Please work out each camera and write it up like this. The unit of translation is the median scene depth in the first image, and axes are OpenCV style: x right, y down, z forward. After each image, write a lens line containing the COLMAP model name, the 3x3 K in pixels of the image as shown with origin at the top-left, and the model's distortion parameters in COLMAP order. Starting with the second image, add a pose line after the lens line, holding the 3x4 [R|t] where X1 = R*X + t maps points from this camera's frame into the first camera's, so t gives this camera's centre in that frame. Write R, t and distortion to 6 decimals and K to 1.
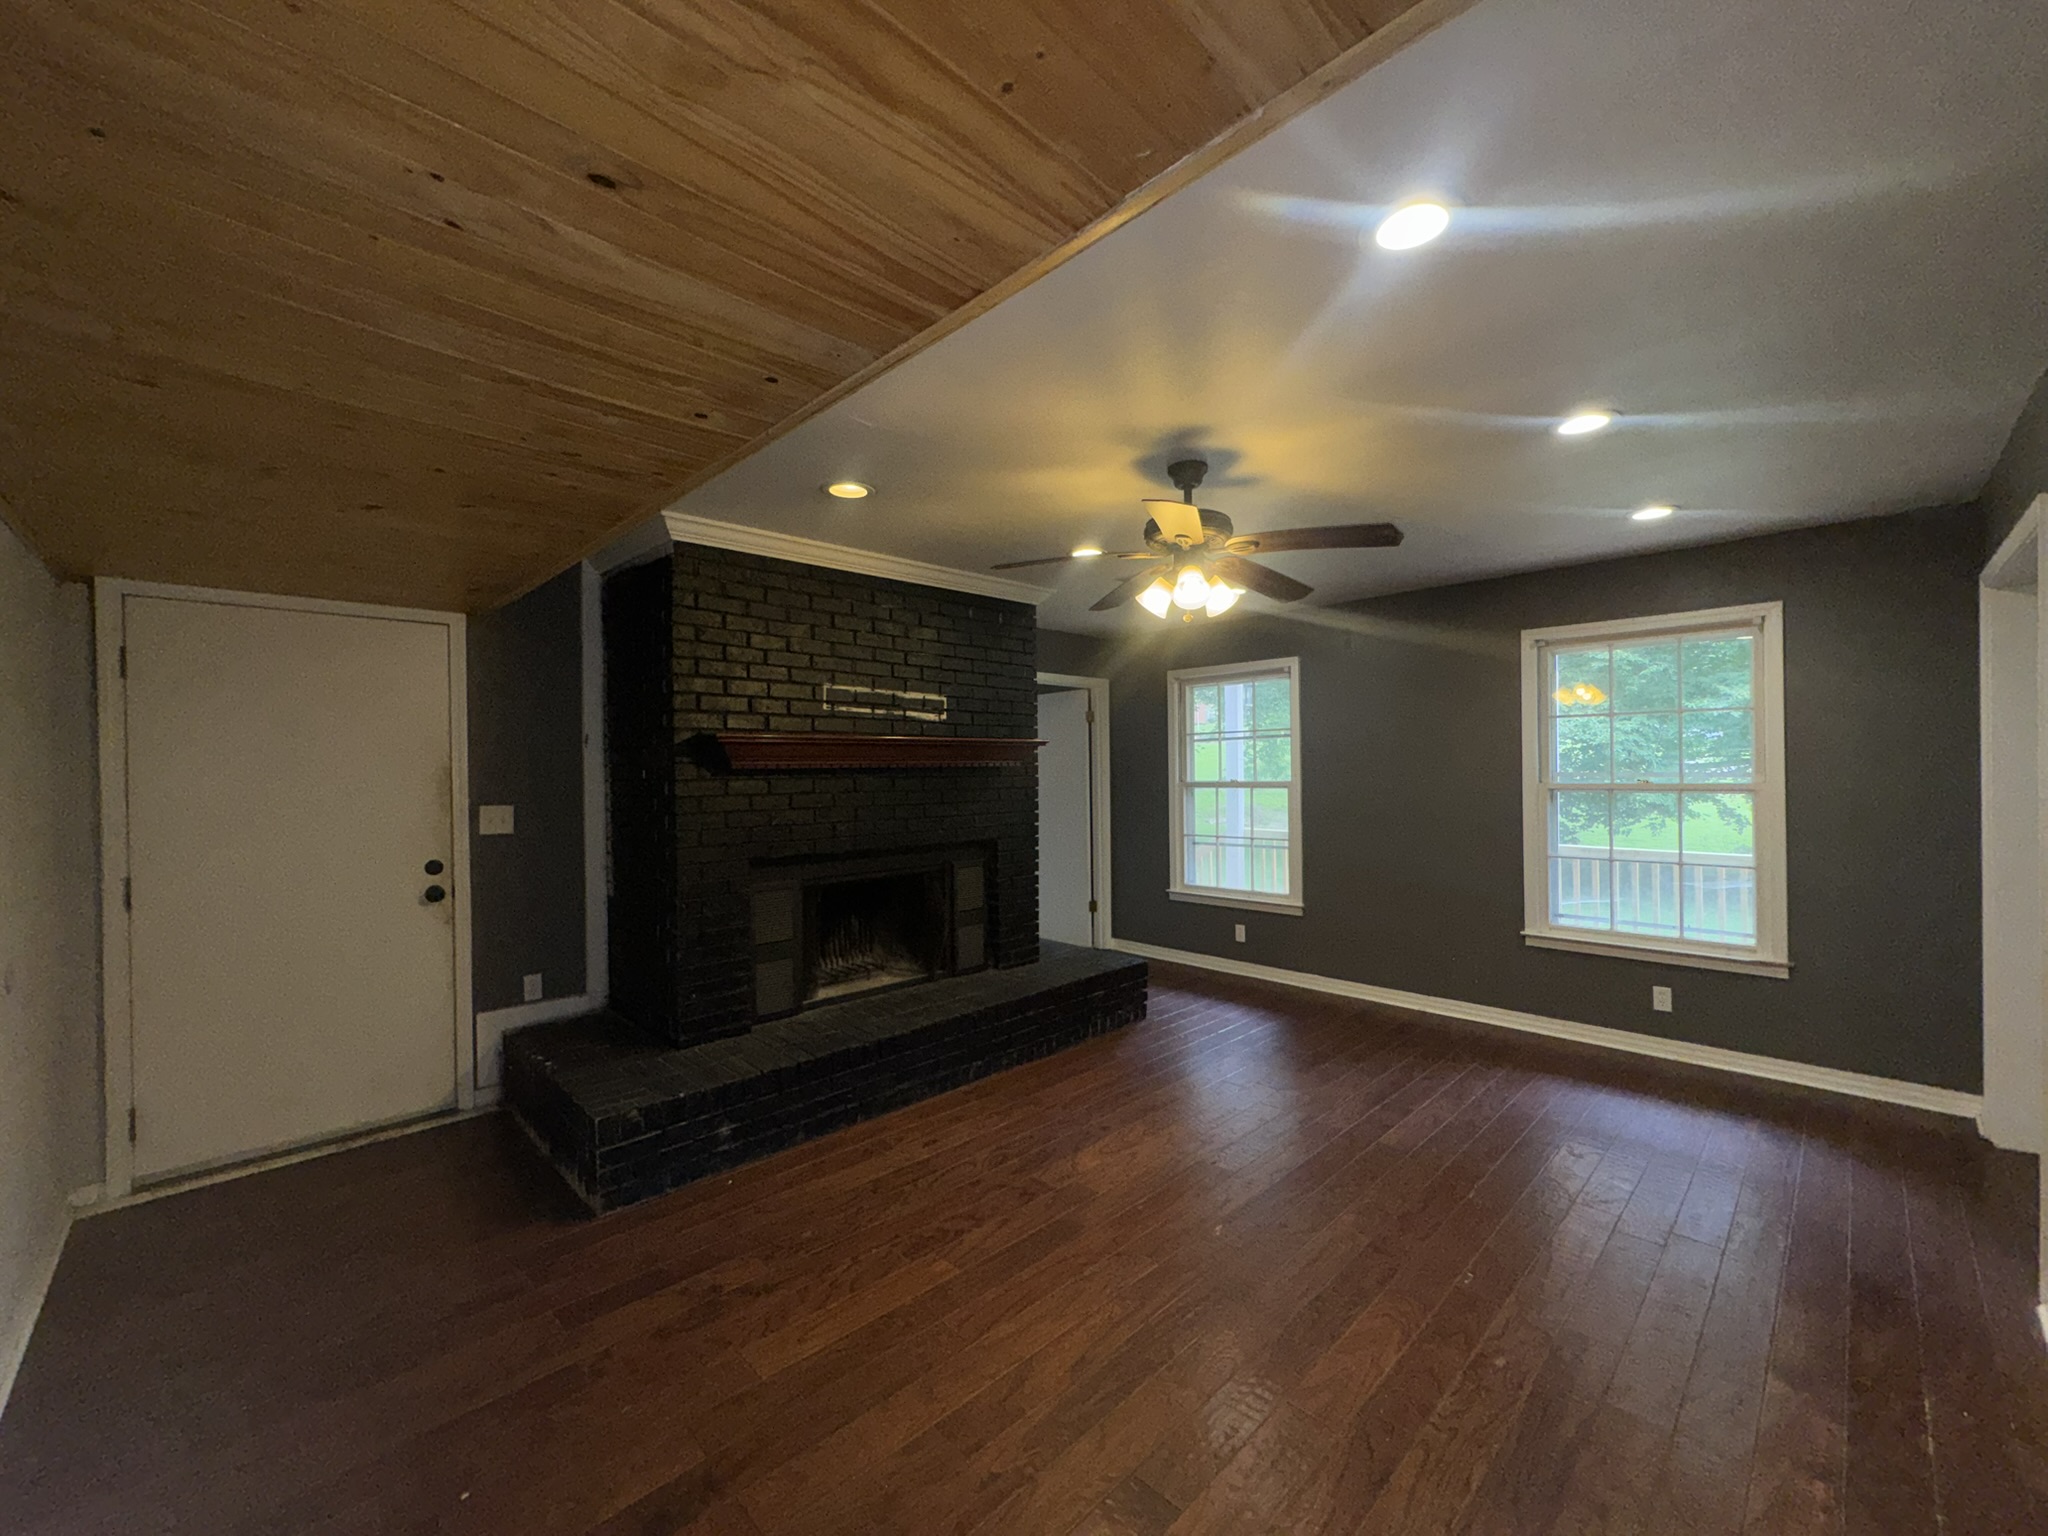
lens RADIAL K [[816.5, 0, 1034.7], [0, 816.5, 776.1], [0, 0, 1]] dist [0.001260, 0.000243]
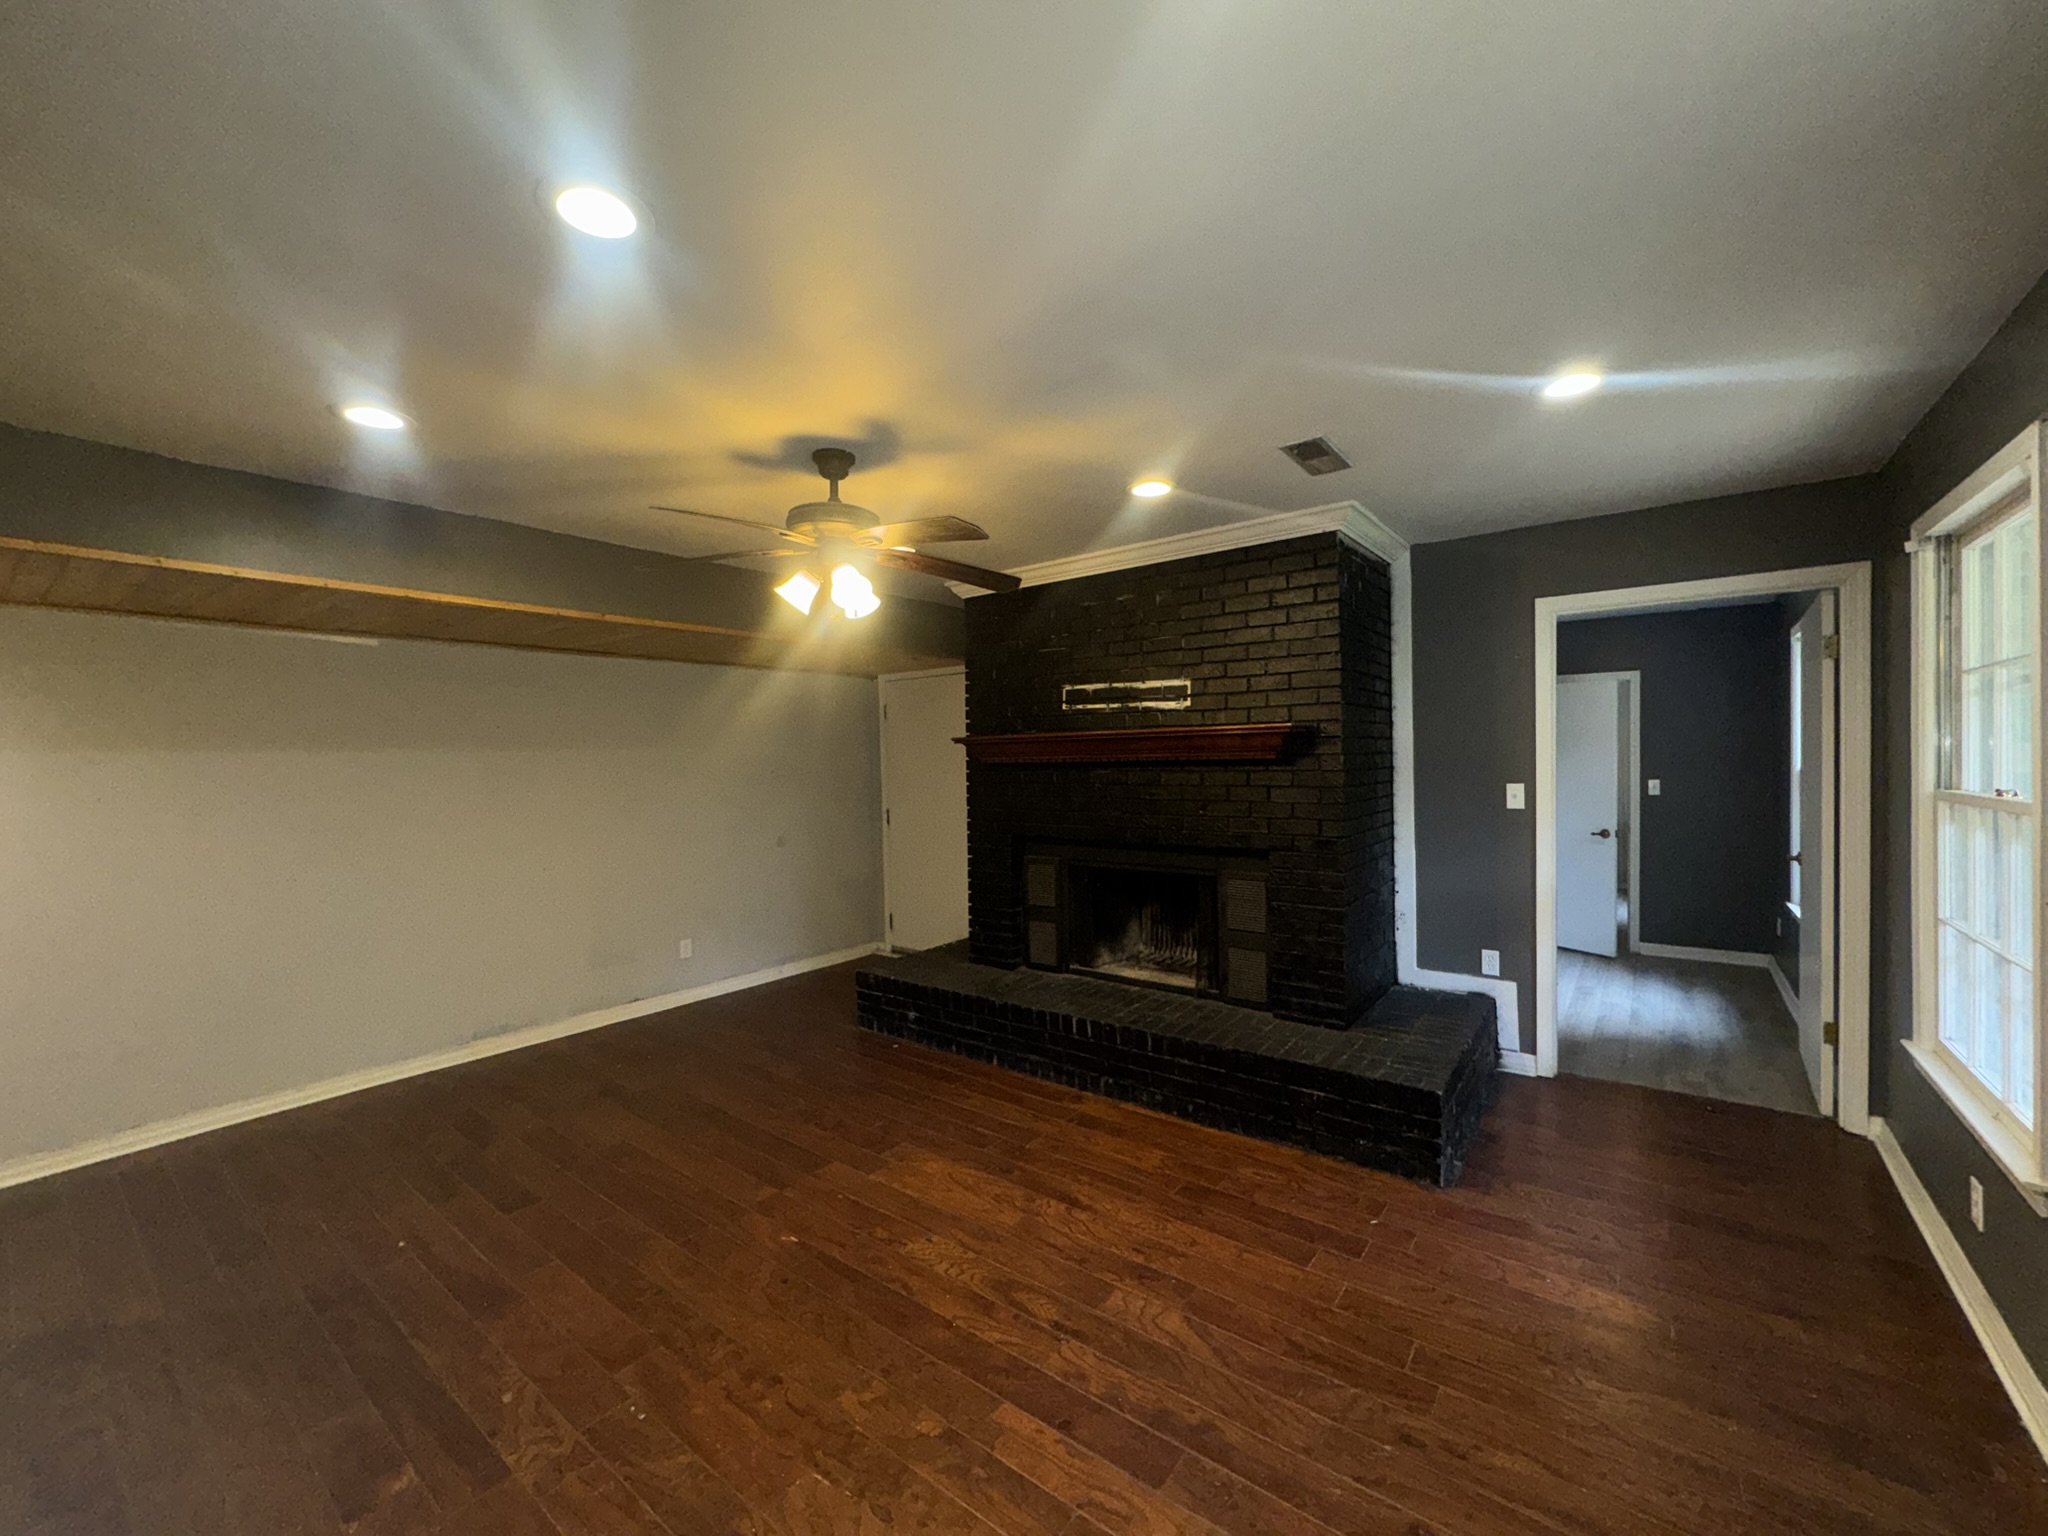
lens RADIAL K [[816.5, 0, 1018.0], [0, 816.5, 775.4], [0, 0, 1]] dist [0.001260, 0.000243]
pose [[0.131695, 0.028443, -0.990882, 0.744432], [0.007005, 0.999537, 0.029622, -0.021637], [0.991266, -0.010842, 0.131434, 0.695895]]
